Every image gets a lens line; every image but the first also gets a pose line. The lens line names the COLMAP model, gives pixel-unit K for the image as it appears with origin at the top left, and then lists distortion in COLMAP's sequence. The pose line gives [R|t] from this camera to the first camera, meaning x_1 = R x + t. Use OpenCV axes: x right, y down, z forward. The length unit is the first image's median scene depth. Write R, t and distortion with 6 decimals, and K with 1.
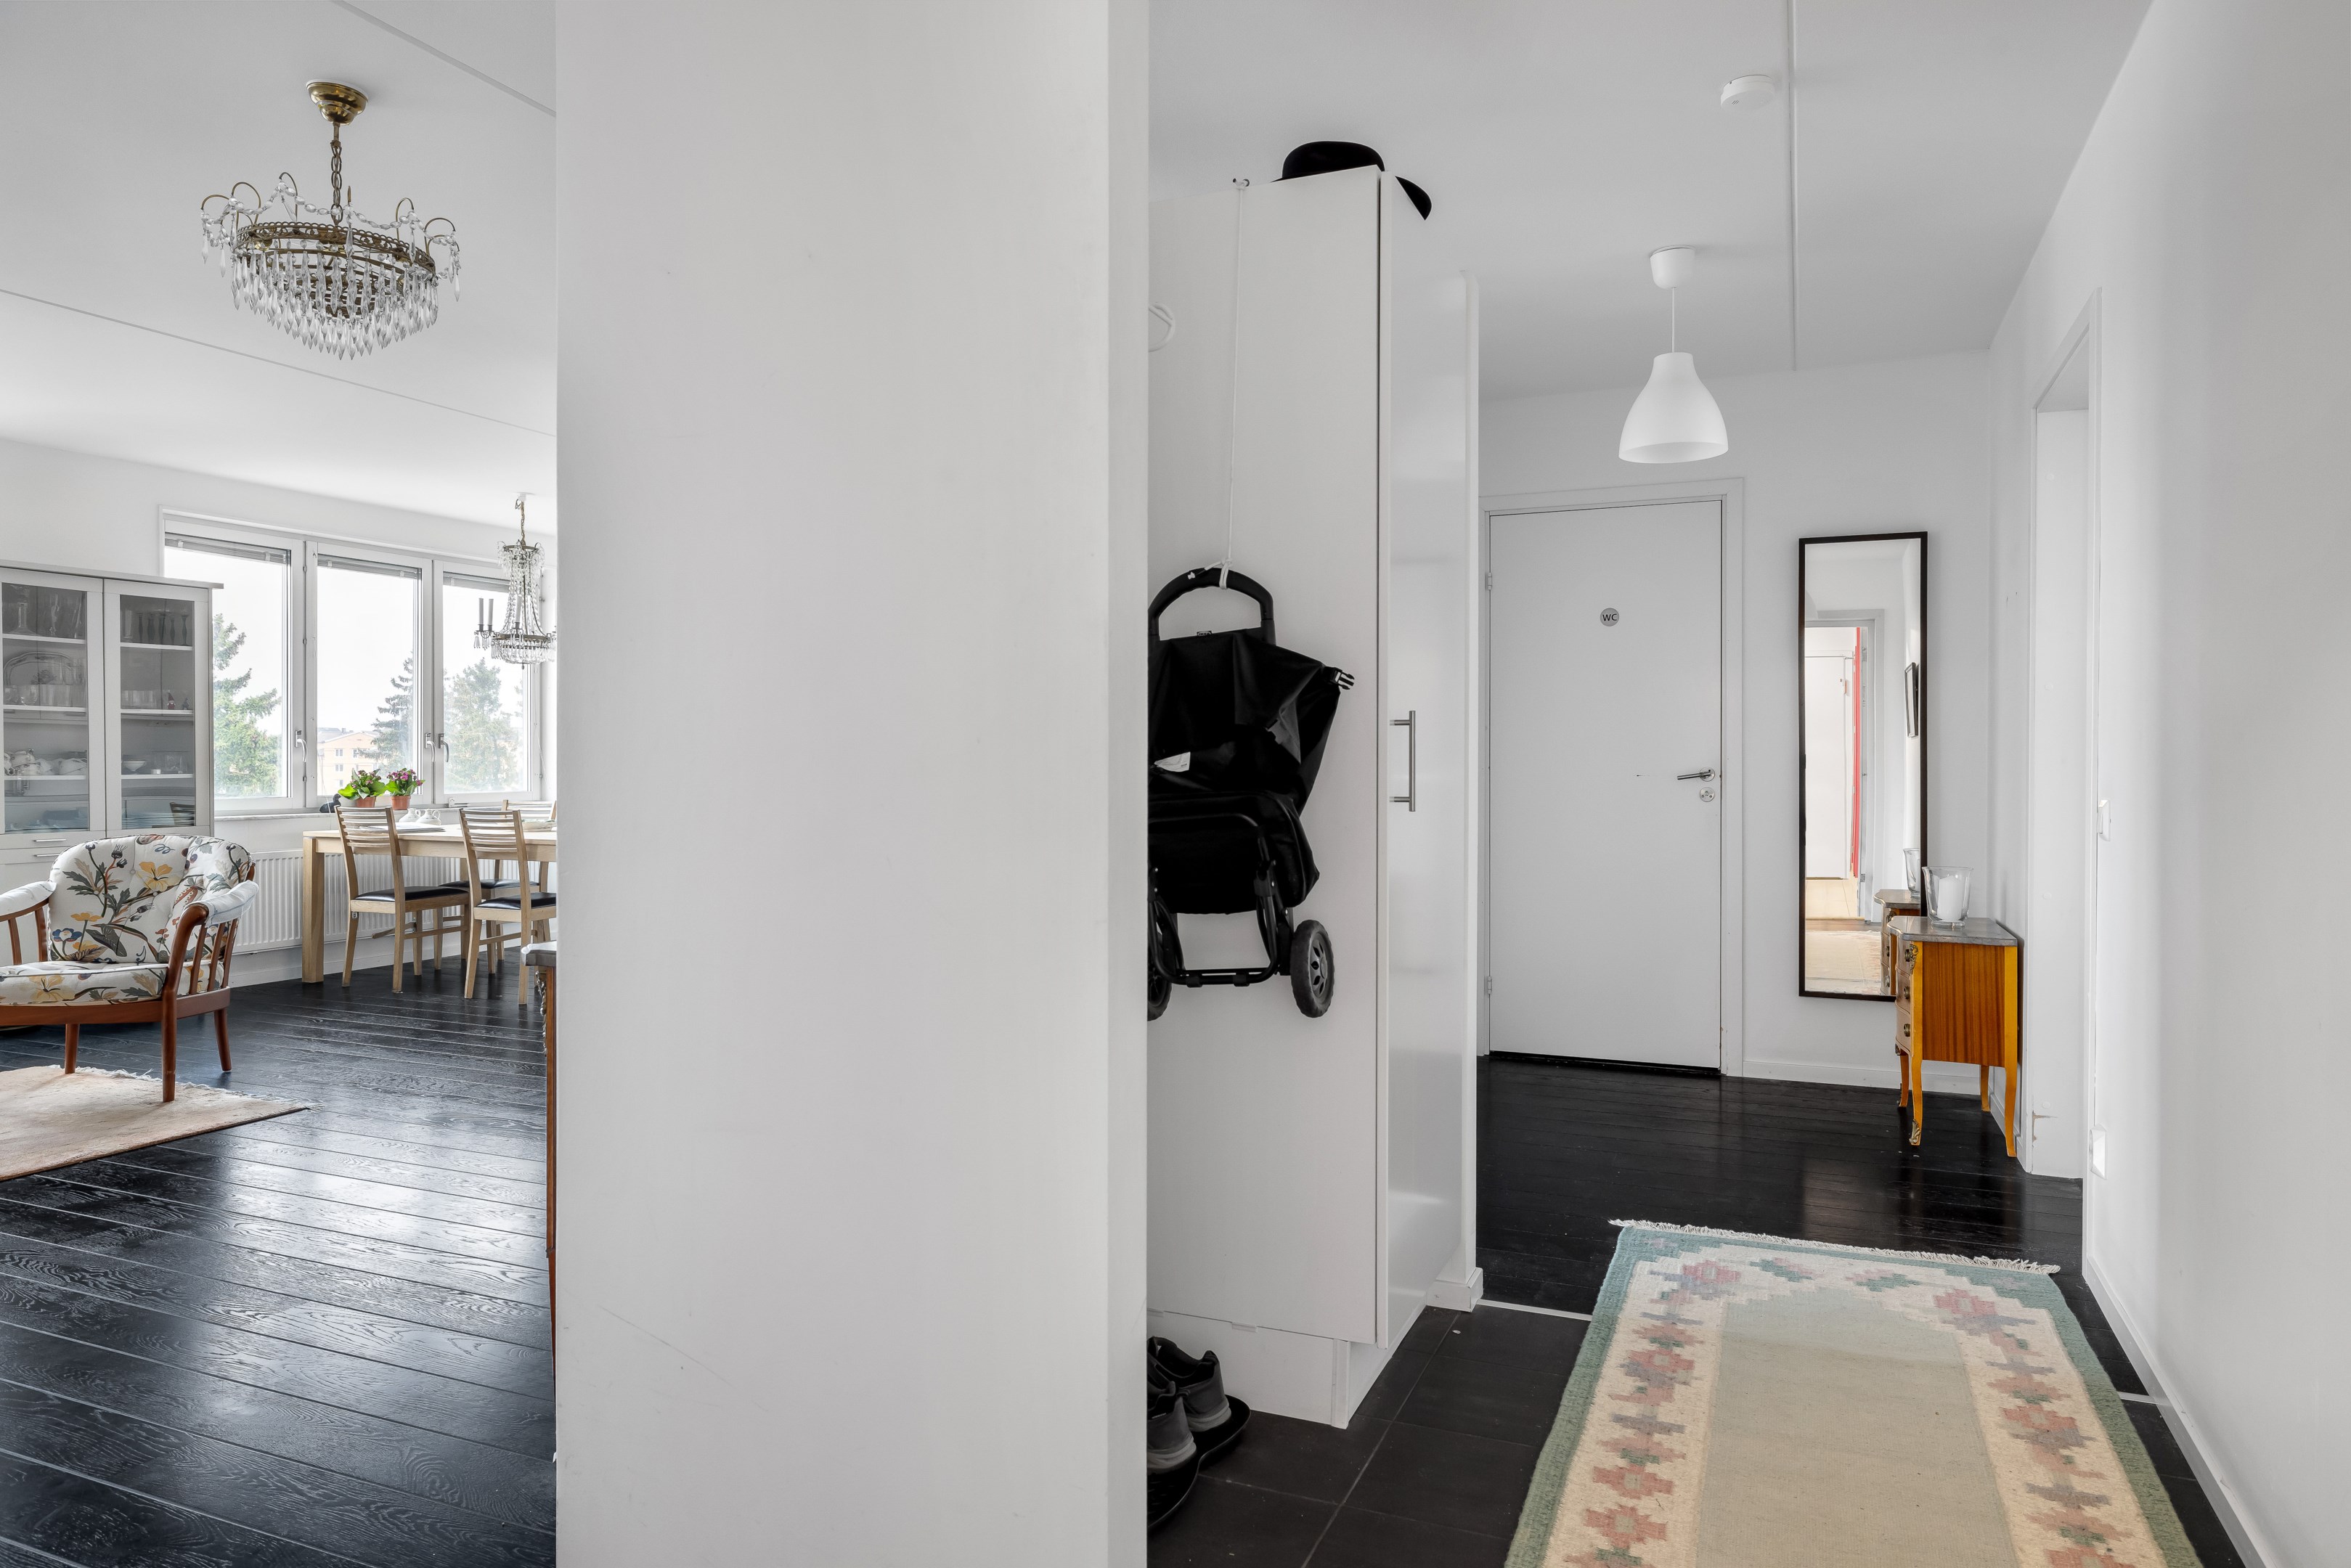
lens RADIAL K [[1444.6, 0, 1167.5], [0, 1444.6, 767.3], [0, 0, 1]] dist [-0.002160, 0.001269]
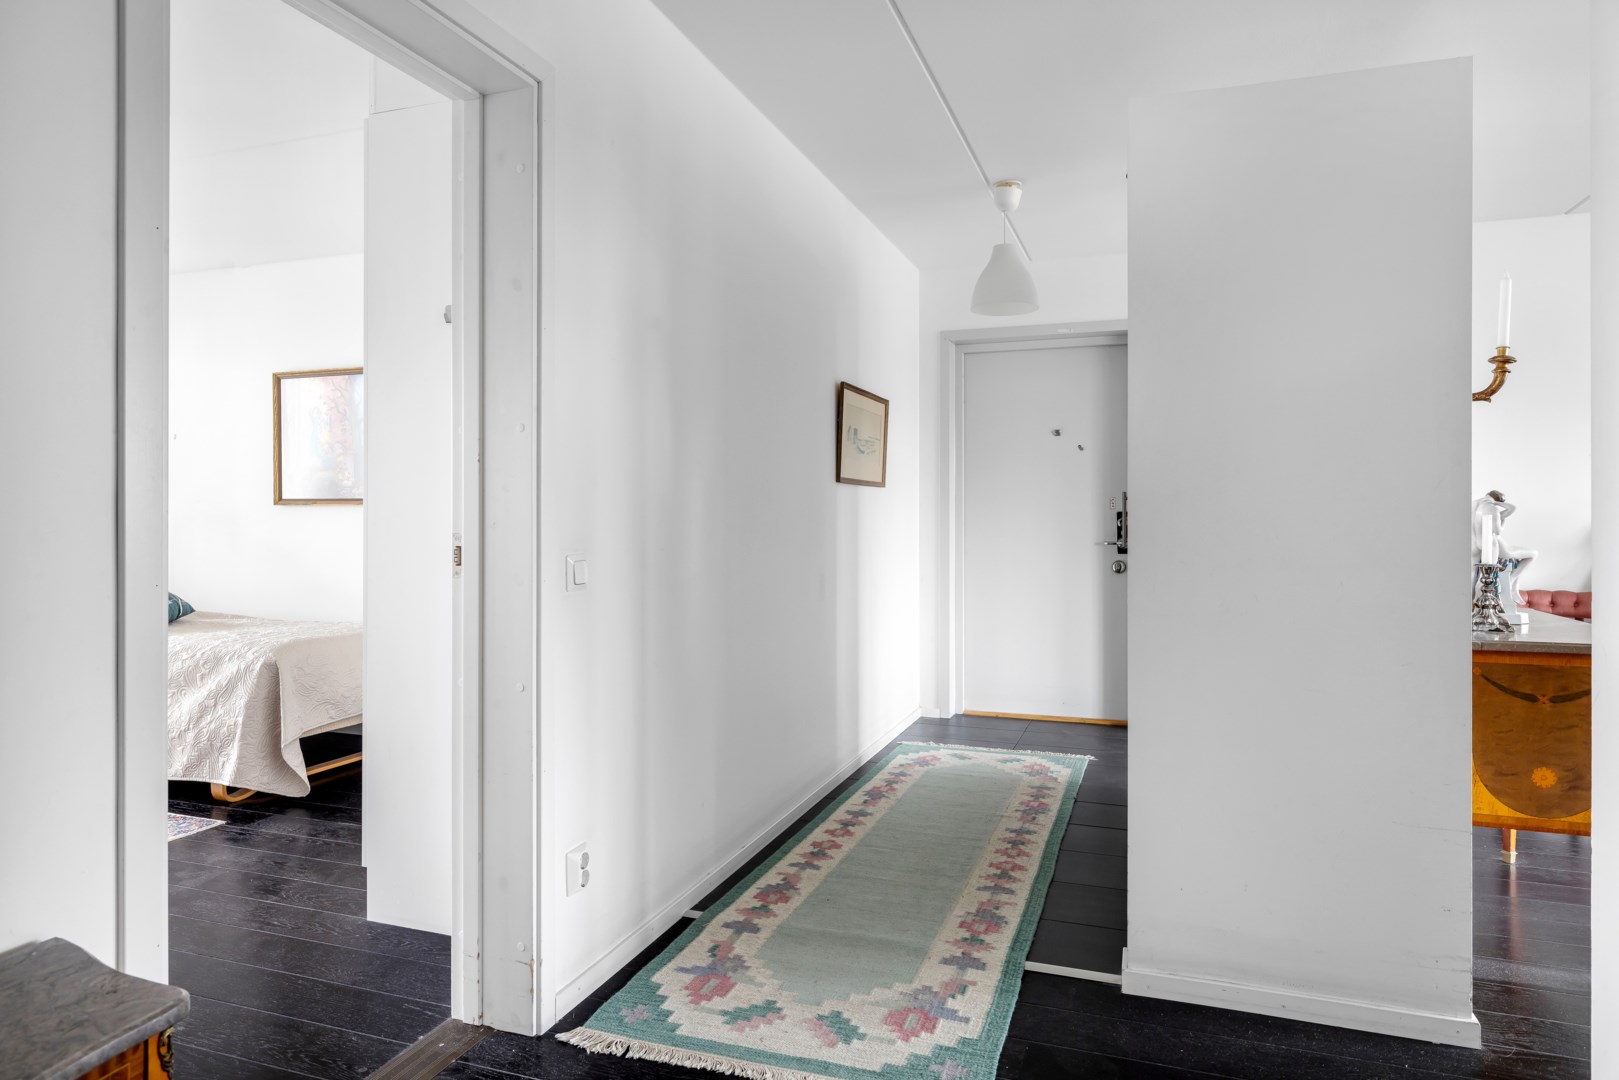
lens RADIAL K [[979.2, 0, 801.5], [0, 979.2, 516.5], [0, 0, 1]] dist [-0.000700, 0.000300]
pose [[-0.998463, -0.000879, -0.055408, 0.301671], [-0.001269, 0.999975, 0.006995, -0.007353], [0.055401, 0.007055, -0.998439, 1.033155]]
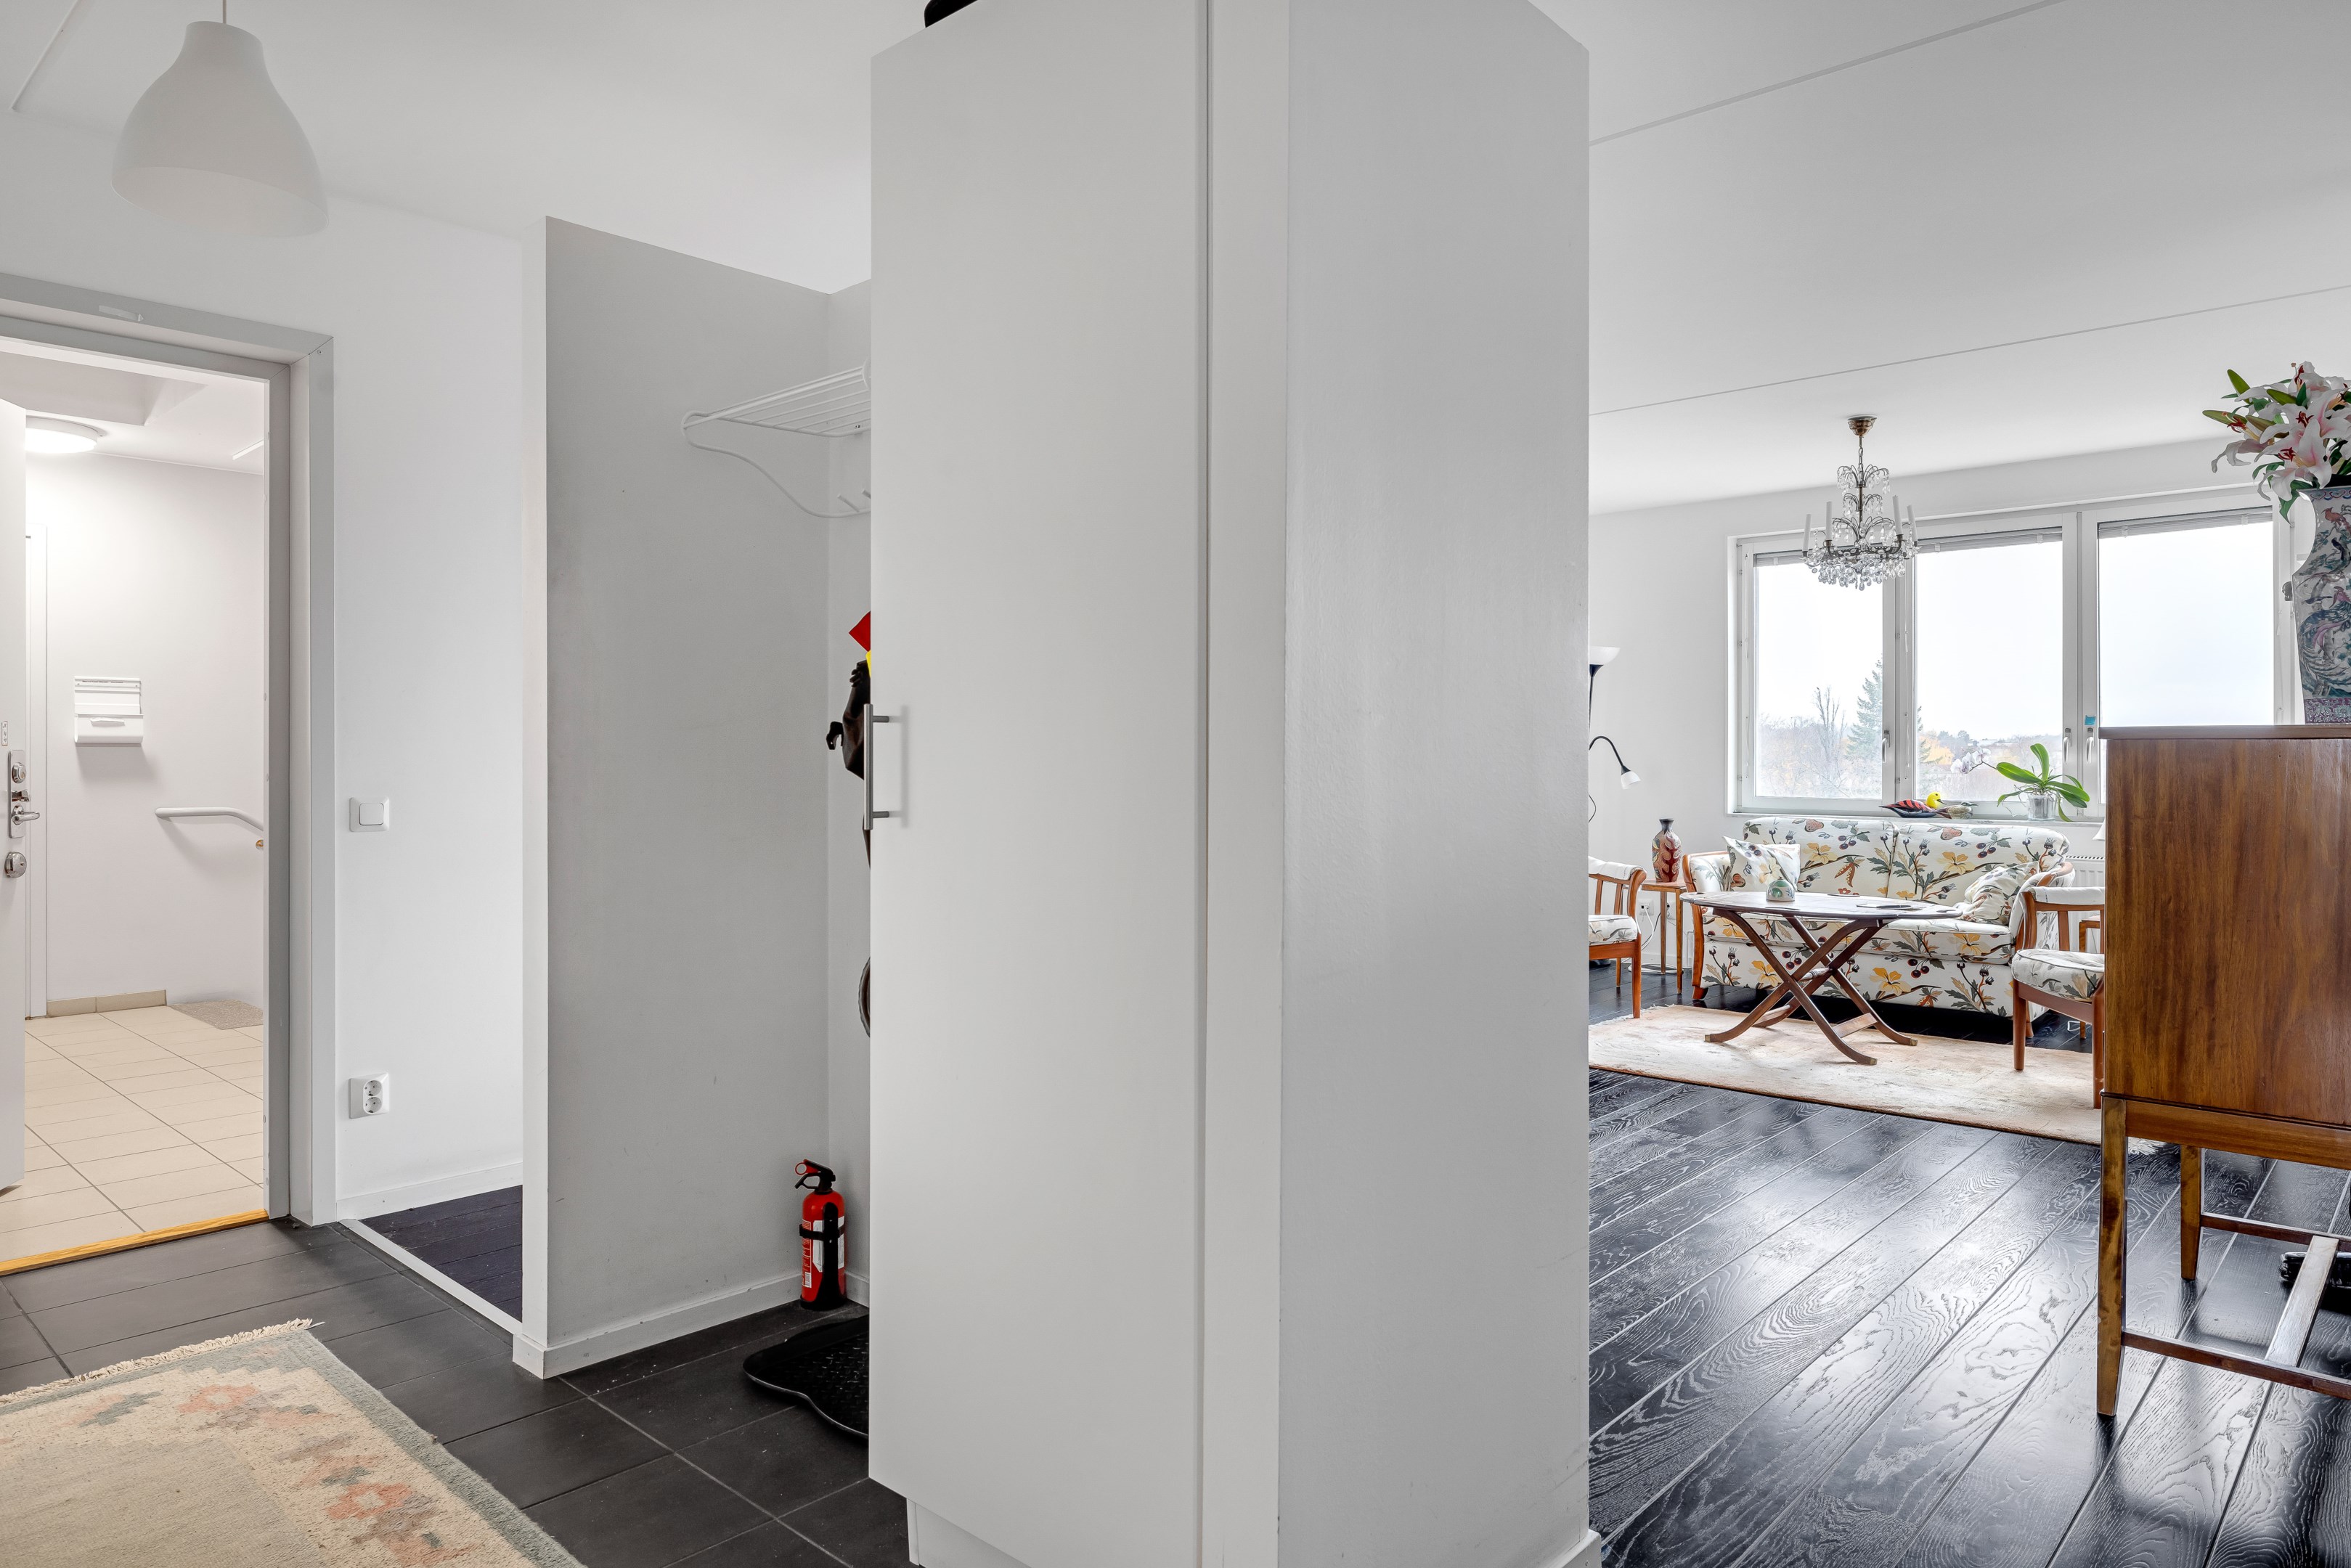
lens RADIAL K [[1450.0, 0, 1166.2], [0, 1450.0, 759.5], [0, 0, 1]] dist [-0.001884, 0.002562]
pose [[-0.335138, 0.002096, -0.942167, 0.407546], [-0.005060, 0.999979, 0.004025, -0.005871], [0.942155, 0.006117, -0.335121, 0.666822]]
